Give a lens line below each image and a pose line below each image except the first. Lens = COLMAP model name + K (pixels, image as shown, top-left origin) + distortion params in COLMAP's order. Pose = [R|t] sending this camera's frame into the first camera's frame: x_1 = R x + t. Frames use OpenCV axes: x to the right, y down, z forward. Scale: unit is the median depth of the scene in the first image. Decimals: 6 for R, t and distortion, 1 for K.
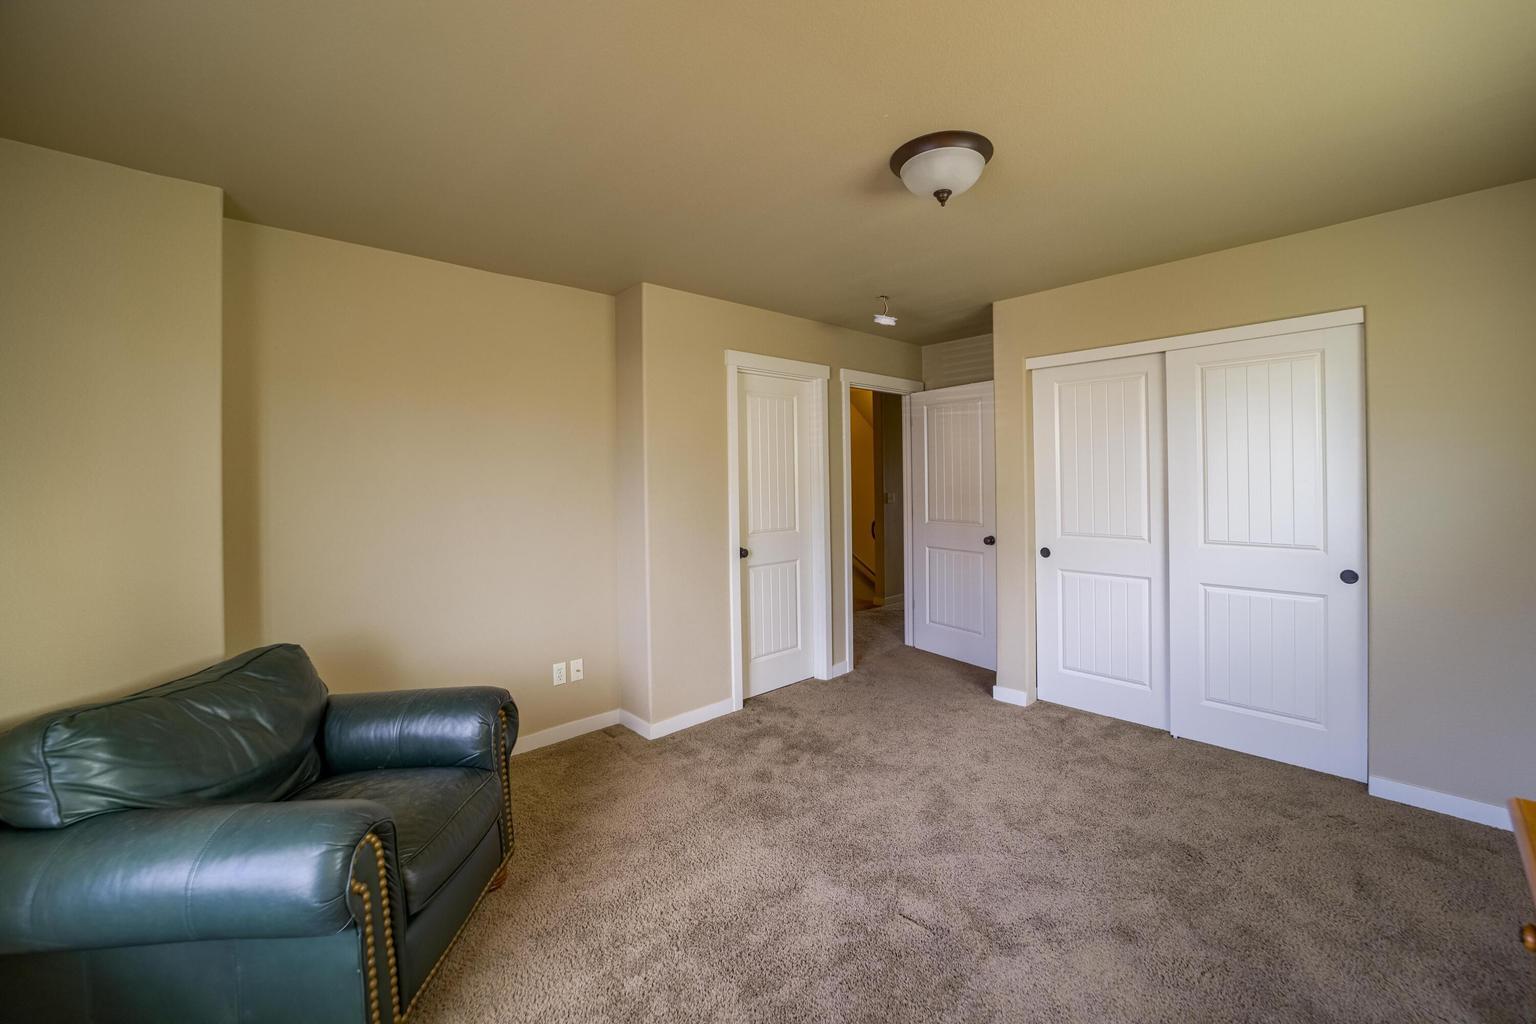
lens RADIAL K [[605.0, 0, 783.0], [0, 605.0, 476.1], [0, 0, 1]] dist [-0.017263, 0.000988]
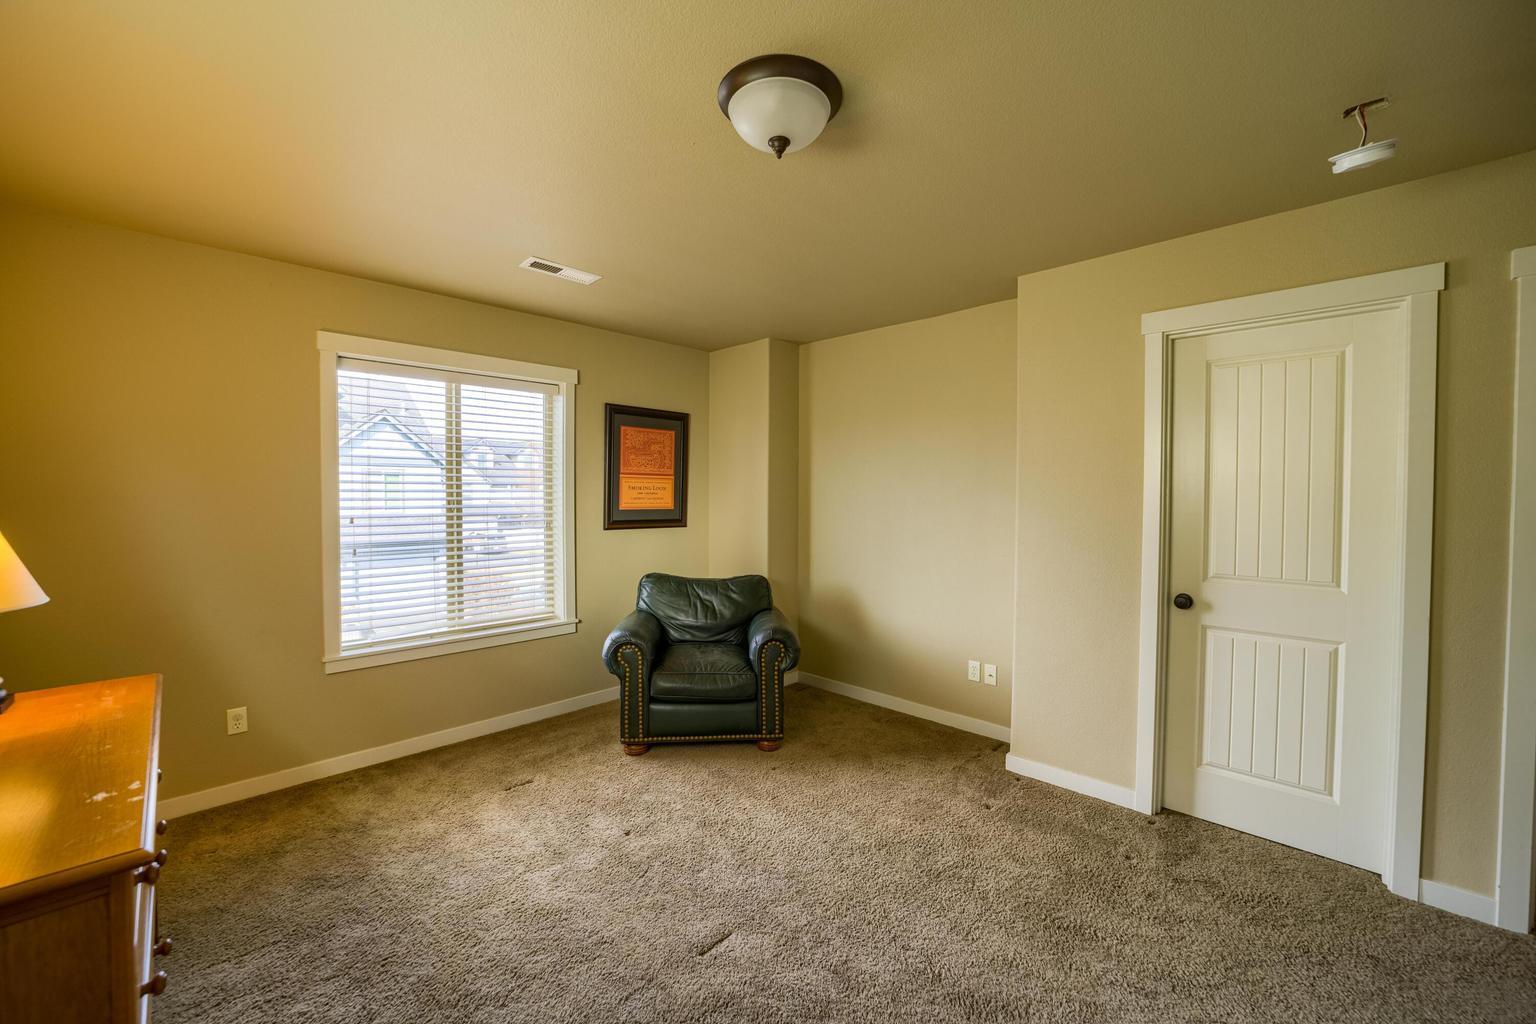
lens RADIAL K [[605.0, 0, 775.1], [0, 605.0, 506.4], [0, 0, 1]] dist [-0.017263, 0.000988]
pose [[0.071344, 0.042068, -0.996564, 0.646320], [-0.003738, 0.999114, 0.041908, -0.007605], [0.997445, 0.000735, 0.071438, 0.555528]]
